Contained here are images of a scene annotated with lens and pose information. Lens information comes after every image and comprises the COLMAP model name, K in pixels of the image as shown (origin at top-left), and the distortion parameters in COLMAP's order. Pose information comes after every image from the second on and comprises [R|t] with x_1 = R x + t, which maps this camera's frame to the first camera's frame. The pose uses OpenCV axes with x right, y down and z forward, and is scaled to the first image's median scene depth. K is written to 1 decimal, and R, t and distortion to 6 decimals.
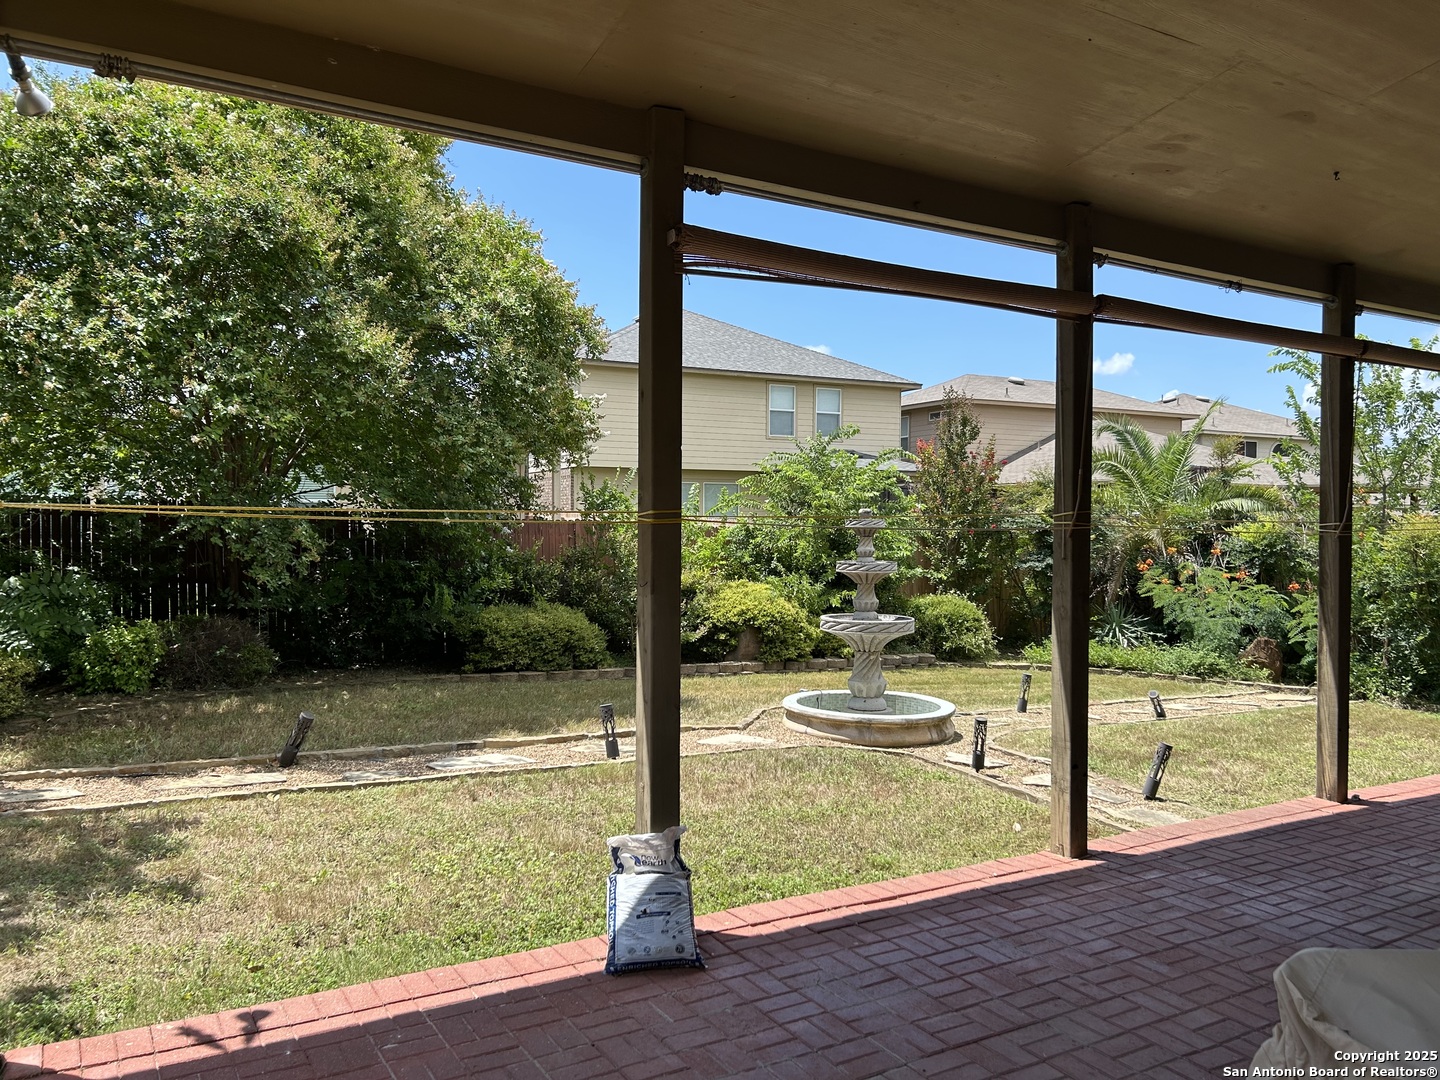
lens RADIAL K [[1083.1, 0, 717.1], [0, 1083.1, 533.0], [0, 0, 1]] dist [0.038772, -0.035241]
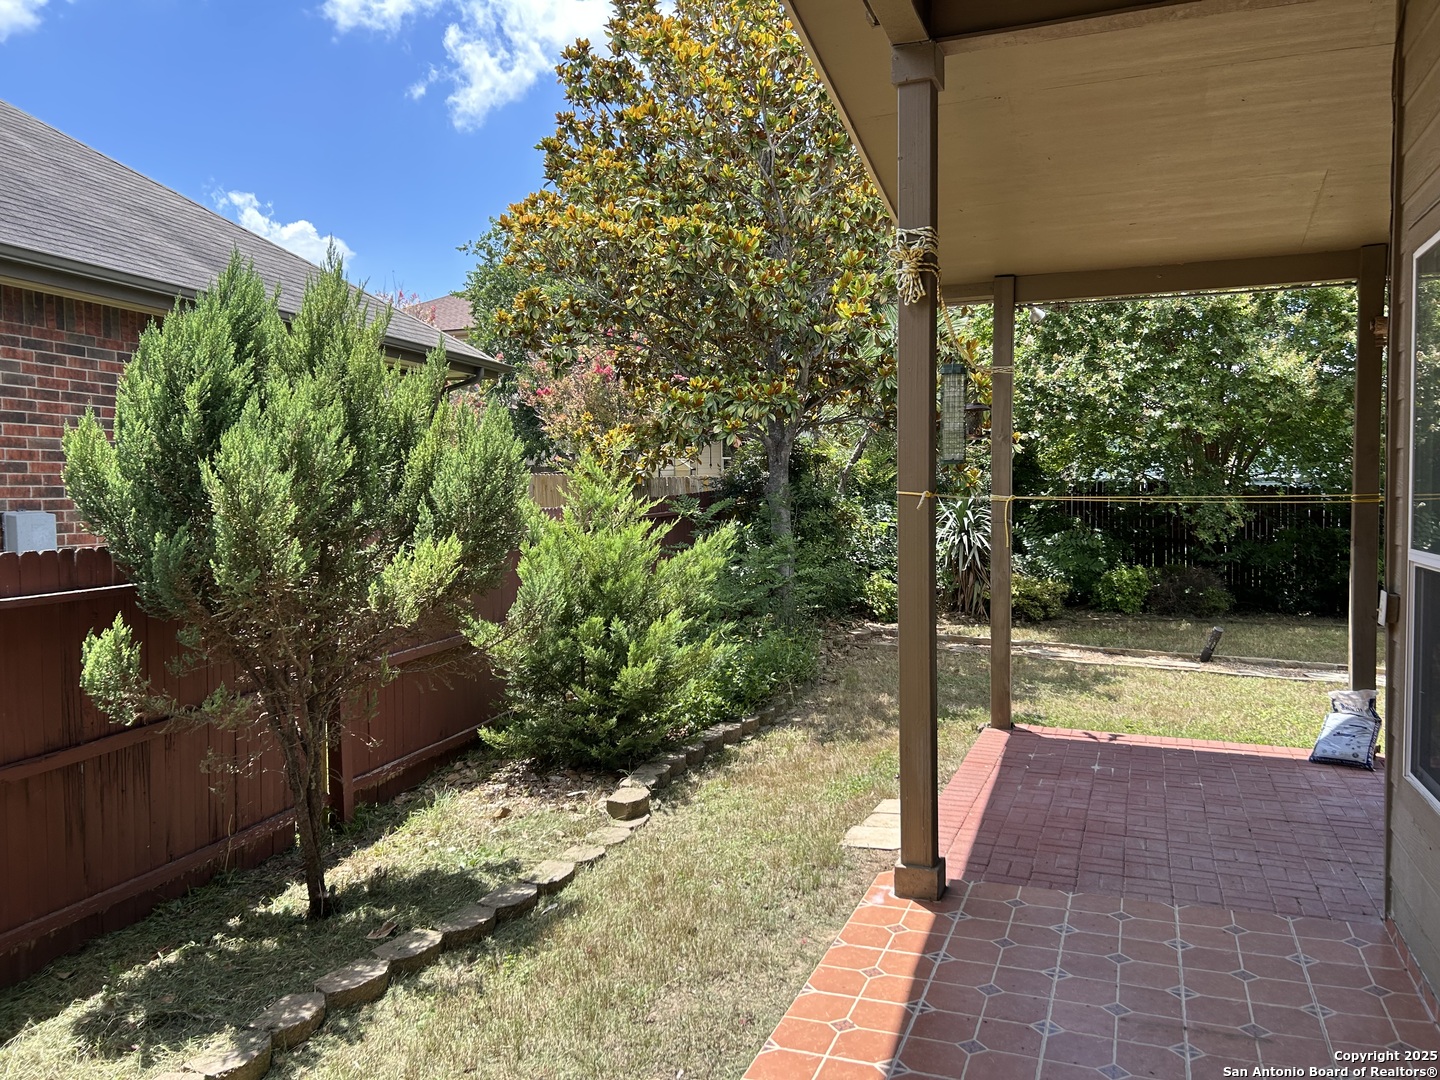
lens RADIAL K [[1083.1, 0, 720.6], [0, 1083.1, 537.4], [0, 0, 1]] dist [0.038772, -0.035241]
pose [[0.609989, 0.027519, -0.791932, 0.382168], [-0.003270, 0.999476, 0.032212, -0.003436], [0.792403, -0.017059, 0.609759, -0.440614]]
